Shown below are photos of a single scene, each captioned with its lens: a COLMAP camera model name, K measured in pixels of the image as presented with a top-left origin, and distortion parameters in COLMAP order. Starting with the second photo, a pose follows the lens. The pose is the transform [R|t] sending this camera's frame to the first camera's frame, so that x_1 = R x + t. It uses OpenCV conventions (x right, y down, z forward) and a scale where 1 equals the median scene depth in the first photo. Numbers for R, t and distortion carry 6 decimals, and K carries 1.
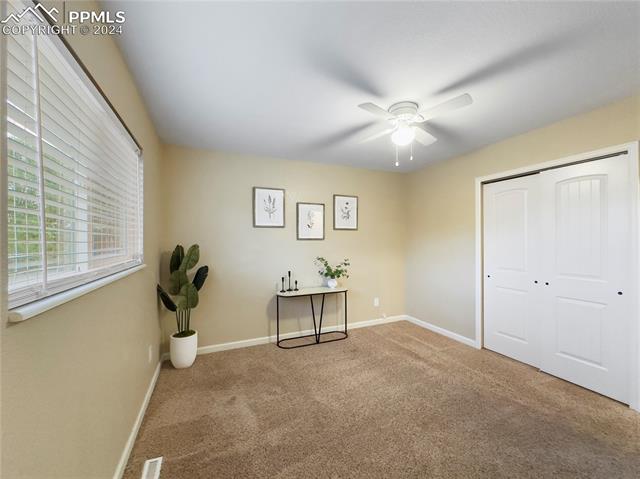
lens RADIAL K [[257.6, 0, 322.4], [0, 257.6, 239.2], [0, 0, 1]] dist [-0.001165, 0.000149]
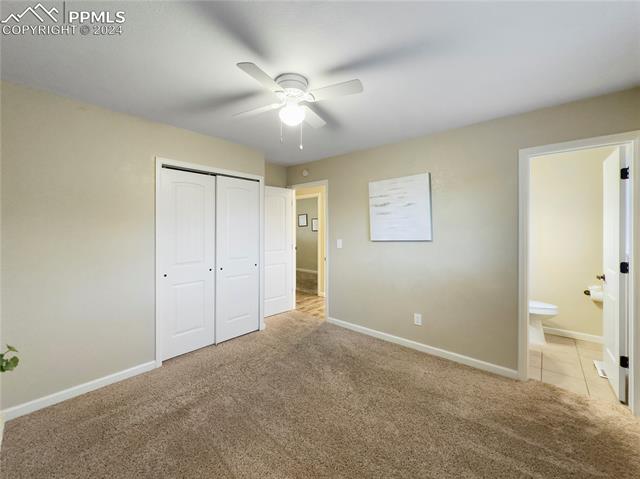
lens RADIAL K [[257.6, 0, 322.4], [0, 257.6, 239.2], [0, 0, 1]] dist [-0.001165, 0.000149]
pose [[-0.419984, -0.037076, 0.906774, -0.481554], [-0.009358, 0.999289, 0.036524, -0.023432], [-0.907483, 0.006854, -0.420032, 1.217495]]
